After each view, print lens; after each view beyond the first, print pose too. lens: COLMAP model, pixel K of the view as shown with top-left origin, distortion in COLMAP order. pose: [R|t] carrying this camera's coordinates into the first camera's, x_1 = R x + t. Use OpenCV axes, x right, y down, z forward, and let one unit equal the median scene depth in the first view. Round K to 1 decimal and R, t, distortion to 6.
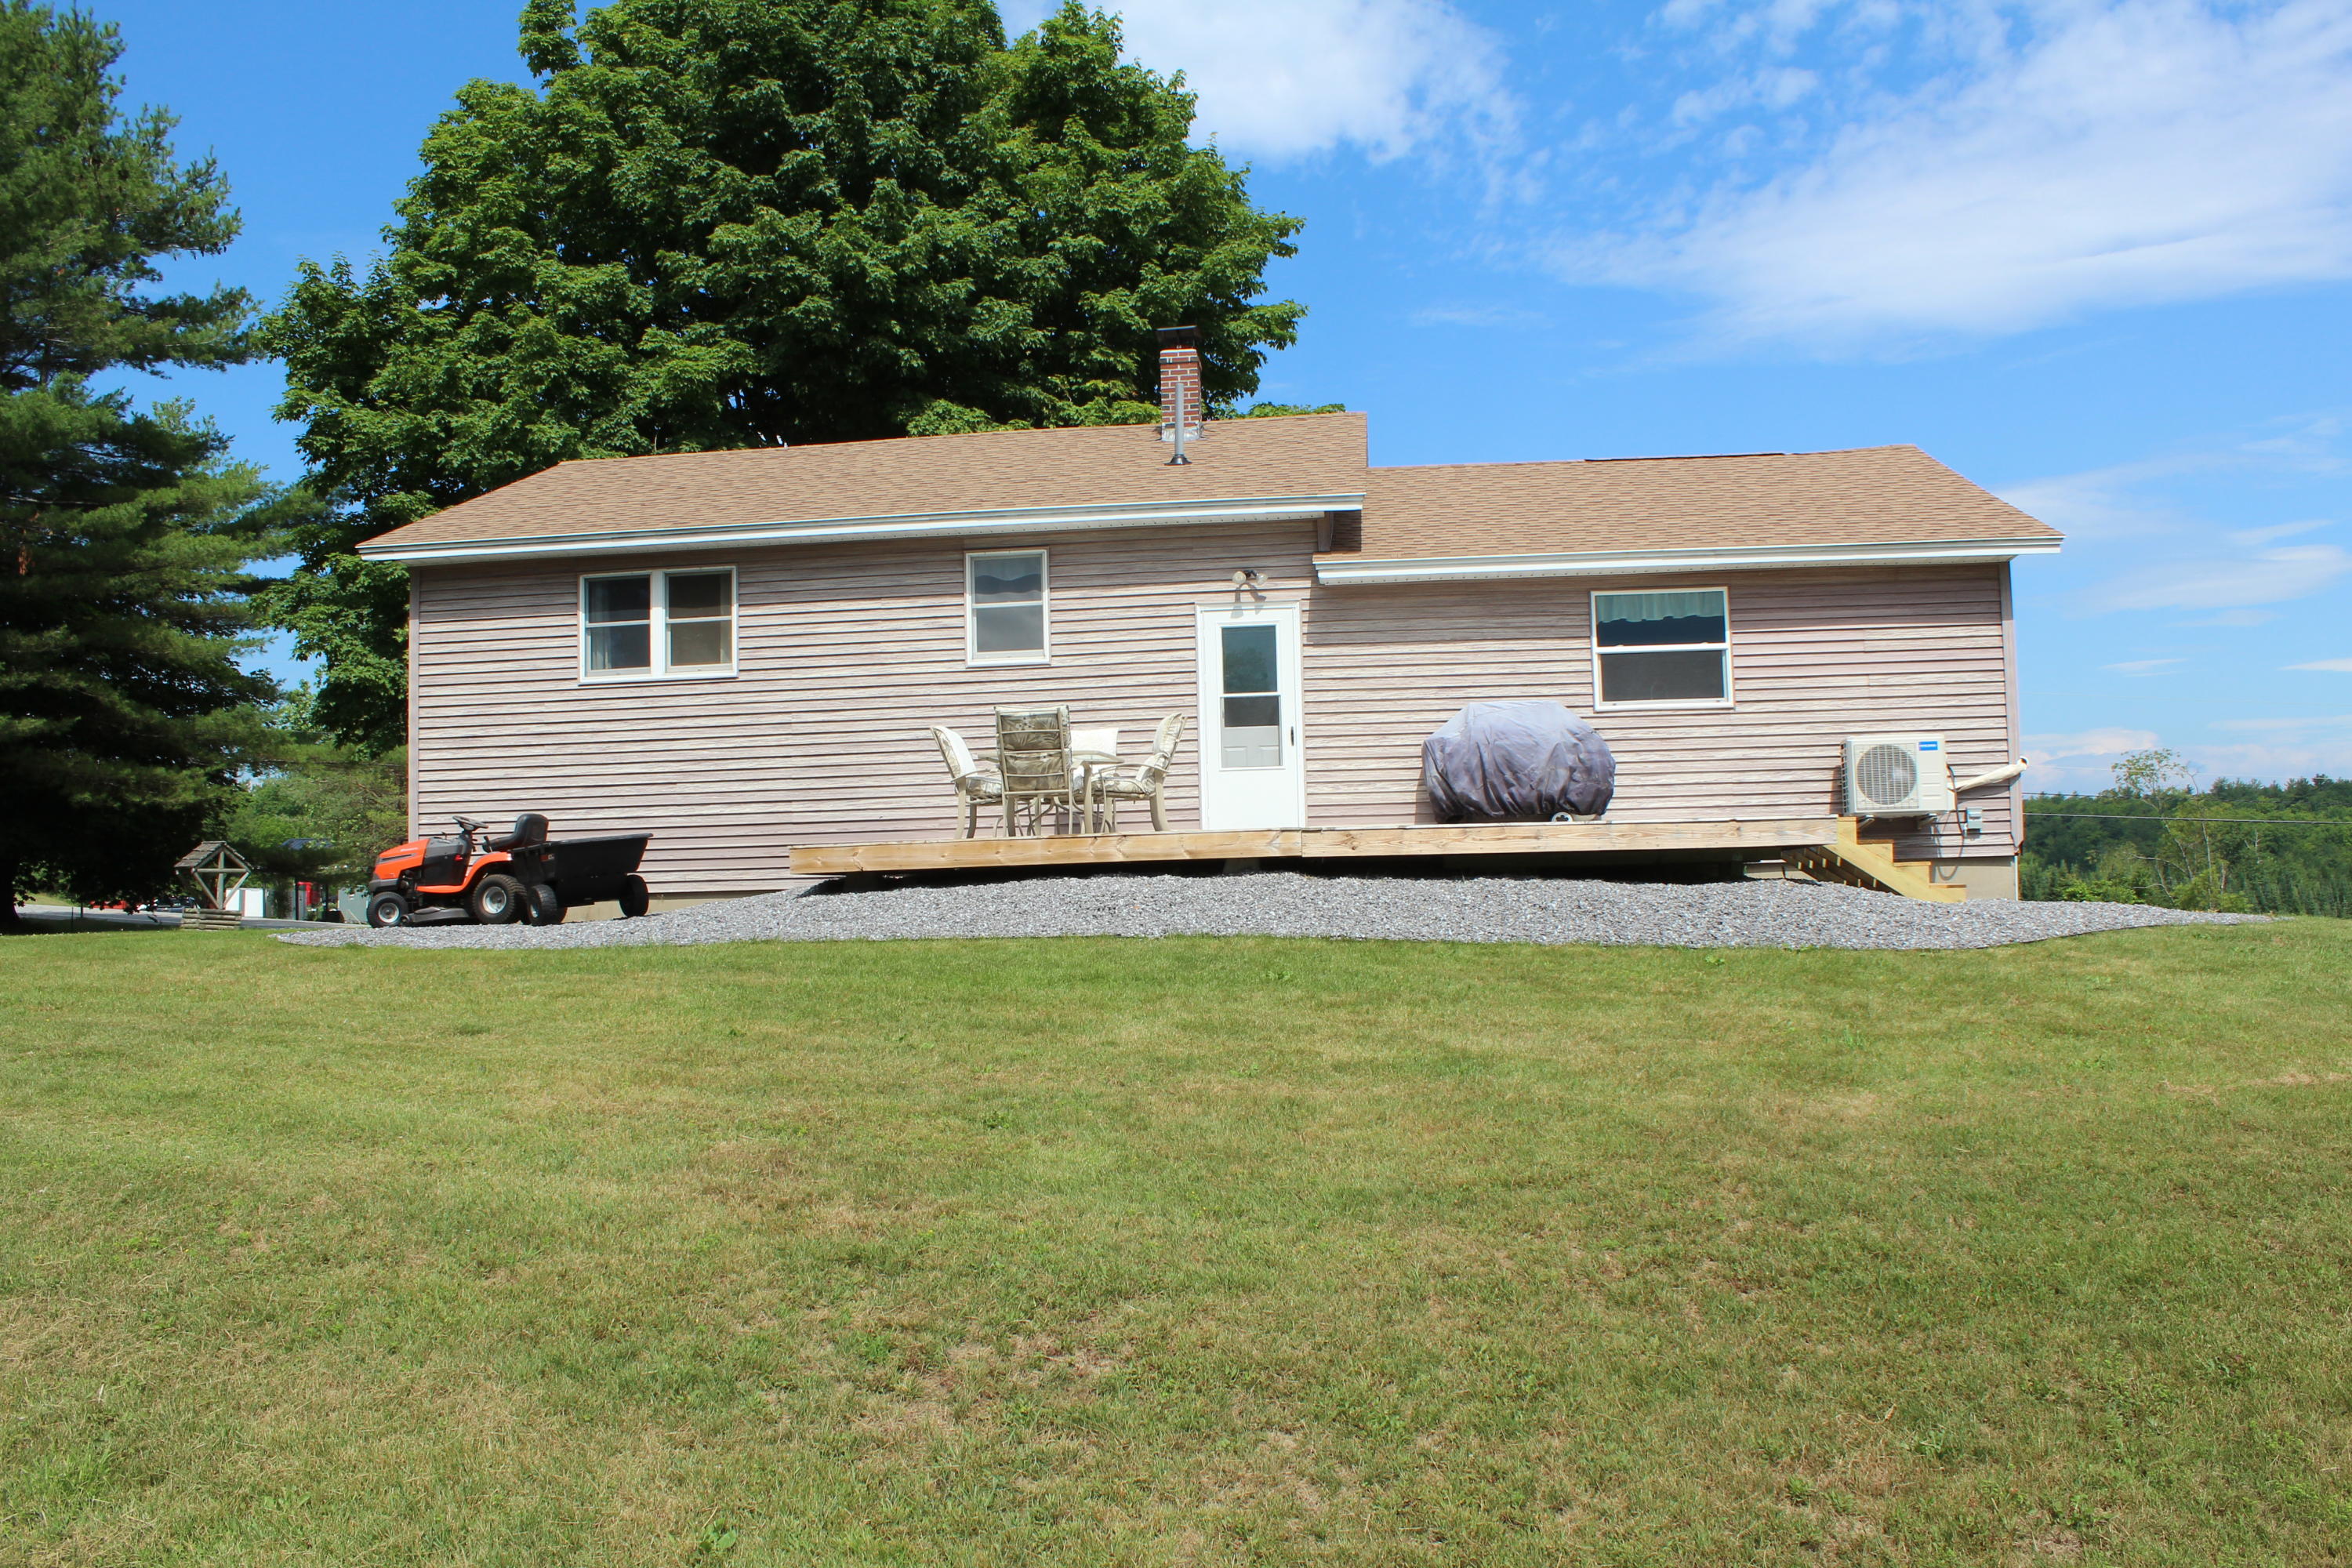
lens RADIAL K [[1970.0, 0, 1165.8], [0, 1970.0, 795.0], [0, 0, 1]] dist [-0.153291, 0.134404]
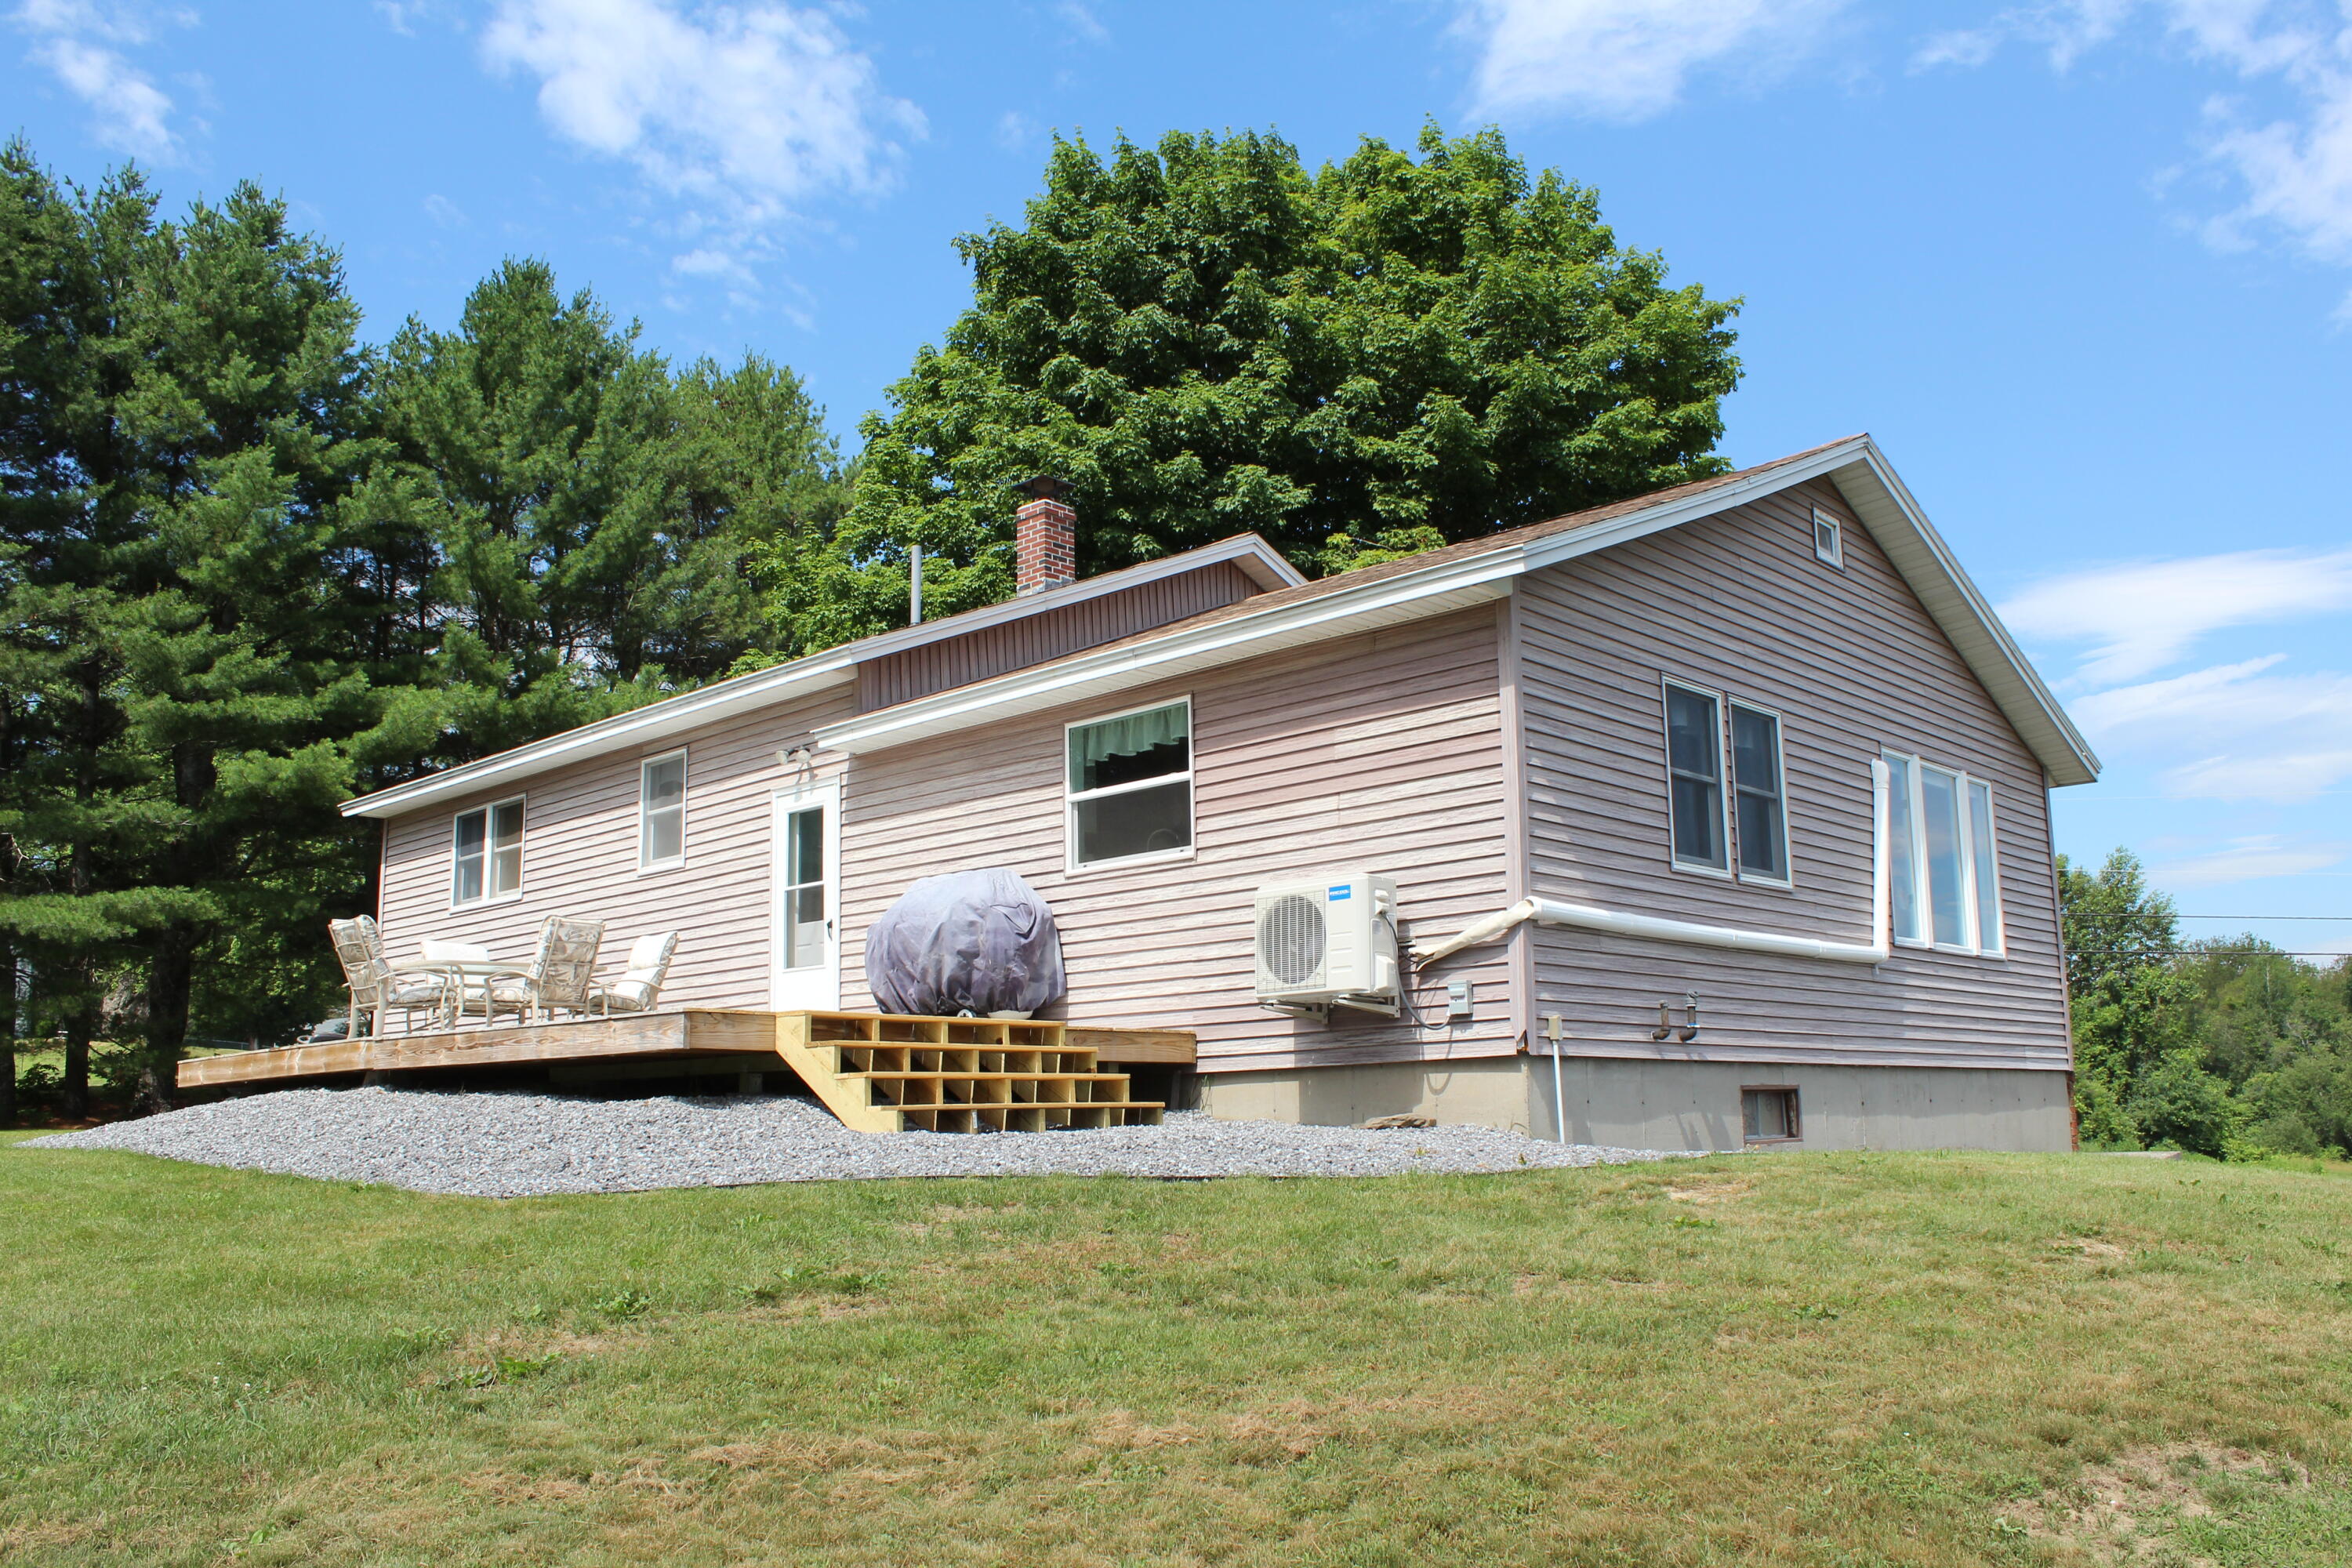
lens RADIAL K [[1970.0, 0, 1167.5], [0, 1970.0, 783.1], [0, 0, 1]] dist [-0.153291, 0.134404]
pose [[0.795932, -0.100552, -0.596977, 0.708075], [0.034439, 0.992033, -0.121177, 0.016094], [0.604406, 0.075890, 0.793054, 0.395578]]
